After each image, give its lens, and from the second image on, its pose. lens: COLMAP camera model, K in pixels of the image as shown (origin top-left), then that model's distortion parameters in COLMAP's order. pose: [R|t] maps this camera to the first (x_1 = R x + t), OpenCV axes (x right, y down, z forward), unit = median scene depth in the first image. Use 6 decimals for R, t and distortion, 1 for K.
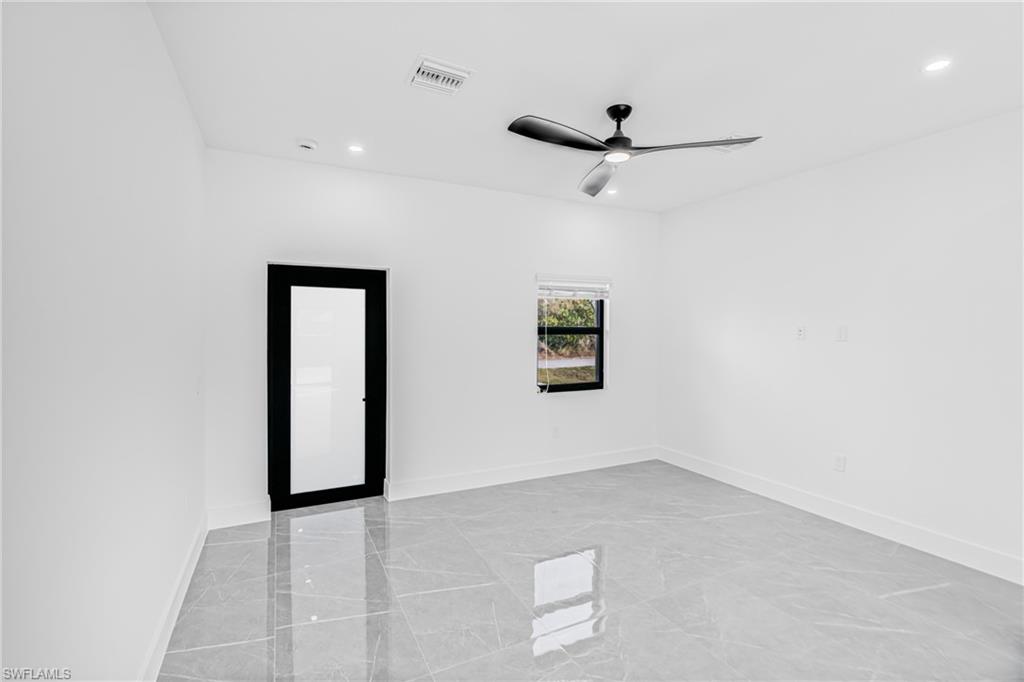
lens RADIAL K [[469.8, 0, 502.3], [0, 469.8, 334.7], [0, 0, 1]] dist [-0.003747, 0.002282]
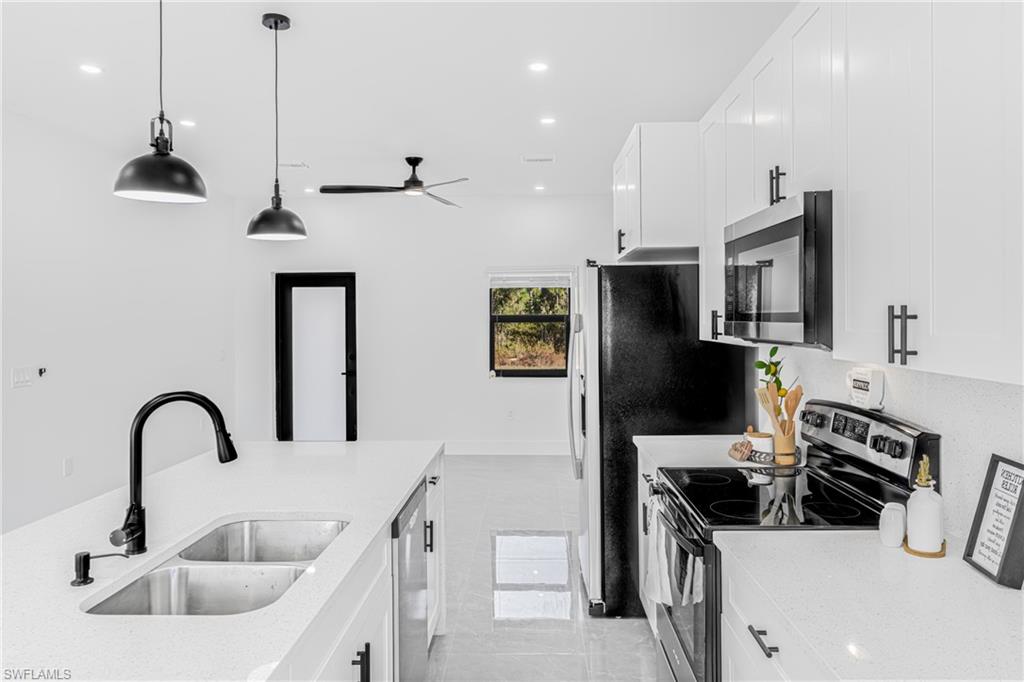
lens RADIAL K [[697.1, 0, 513.7], [0, 697.1, 308.7], [0, 0, 1]] dist [0.007928, 0.003429]
pose [[0.886164, -0.014228, -0.463154, 0.982000], [0.000046, 0.999531, -0.030617, 0.018741], [0.463372, 0.027110, 0.885749, -0.461891]]
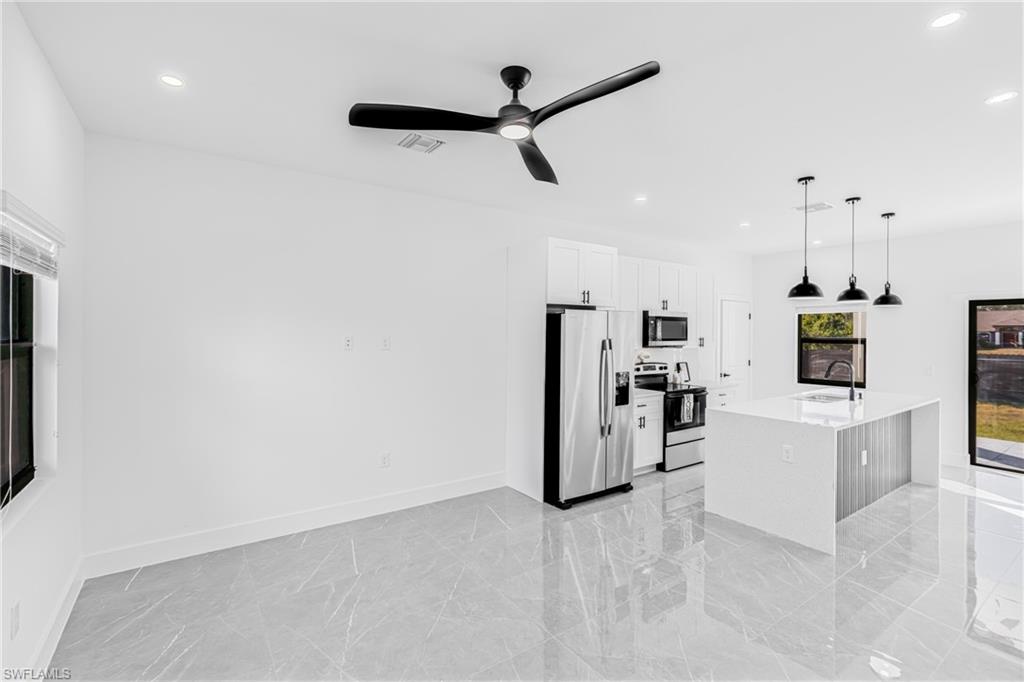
lens RADIAL K [[469.8, 0, 517.4], [0, 469.8, 336.9], [0, 0, 1]] dist [-0.003747, 0.002282]
pose [[-0.172684, -0.008217, 0.984943, -0.371323], [0.011807, 0.999876, 0.010411, -0.020622], [-0.984907, 0.013428, -0.172566, 0.770130]]
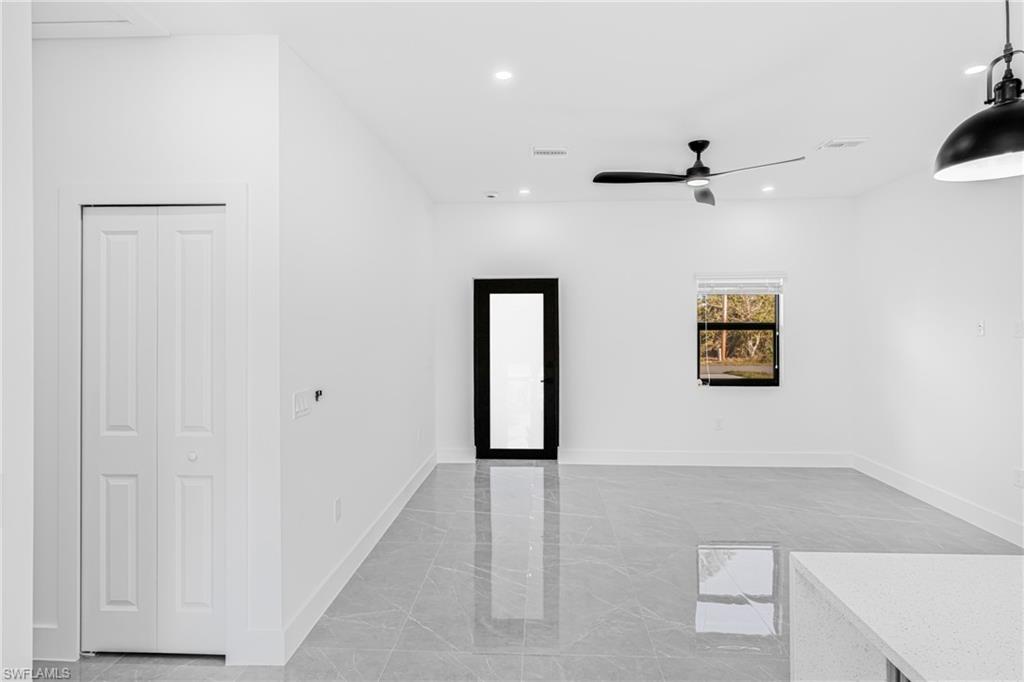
lens RADIAL K [[529.0, 0, 520.5], [0, 529.0, 323.0], [0, 0, 1]] dist [0.011006, -0.000489]
pose [[0.879209, -0.005511, -0.476405, 0.330309], [-0.002621, 0.999862, -0.016404, 0.005080], [0.476430, 0.015671, 0.879073, -0.279209]]
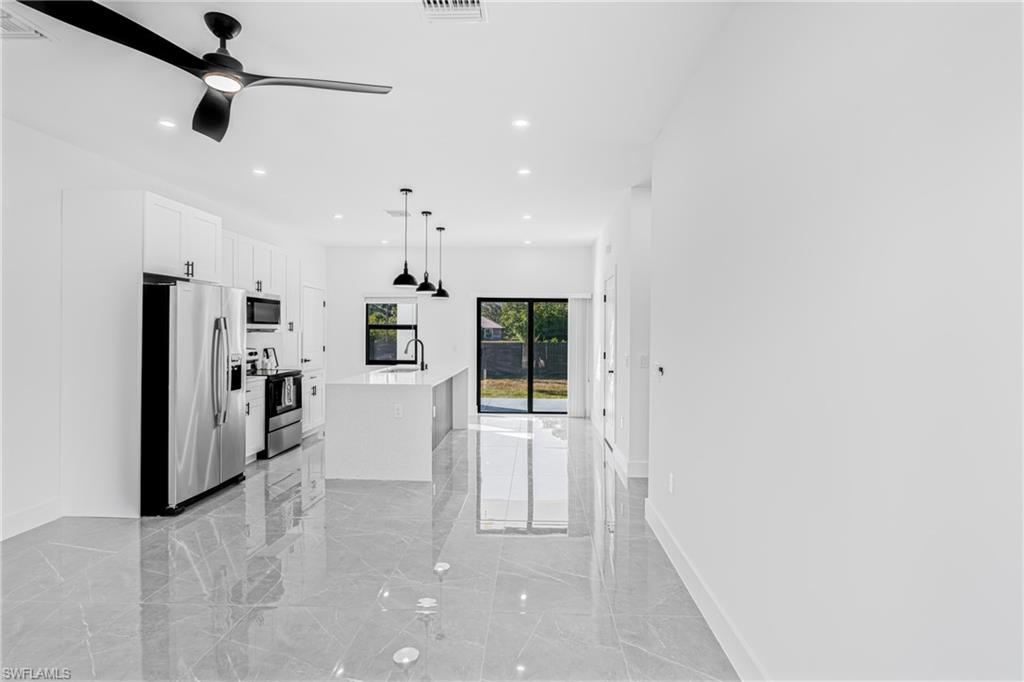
lens RADIAL K [[510.8, 0, 512.0], [0, 510.8, 335.8], [0, 0, 1]] dist [0.004830, 0.002736]
pose [[-0.880666, -0.008759, 0.473657, -0.381573], [0.002166, 0.999744, 0.022515, 0.012759], [-0.473733, 0.020854, -0.880421, 1.026783]]
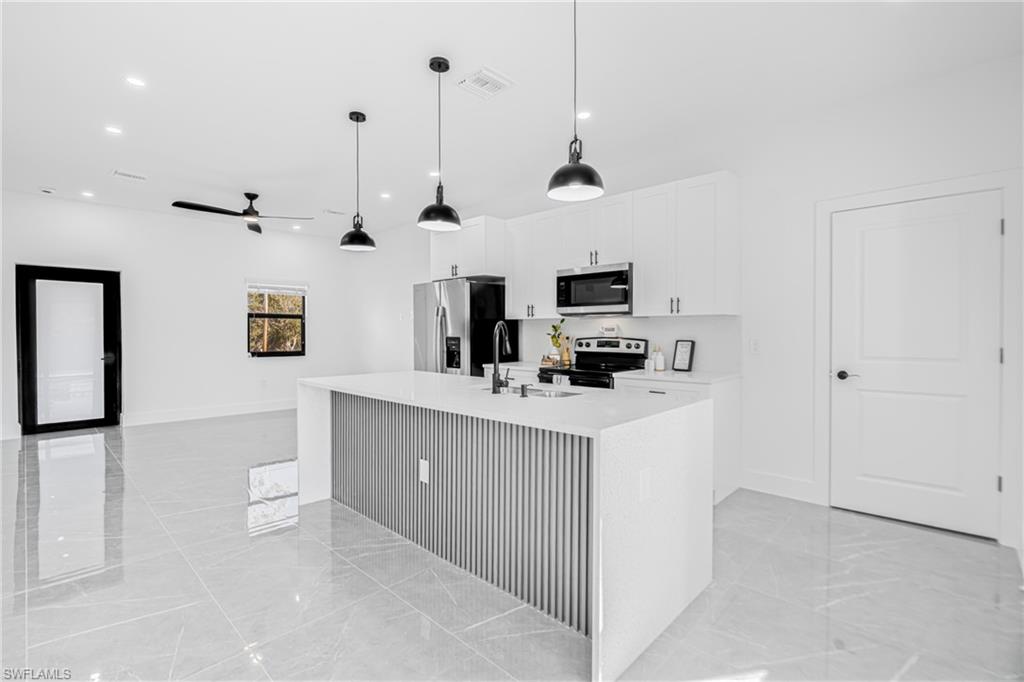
lens RADIAL K [[469.8, 0, 509.5], [0, 469.8, 339.8], [0, 0, 1]] dist [-0.003747, 0.002282]
pose [[0.939176, -0.006799, 0.343370, 0.387854], [0.006370, 0.999977, 0.002375, 0.079974], [-0.343378, -0.000043, 0.939197, -0.789907]]
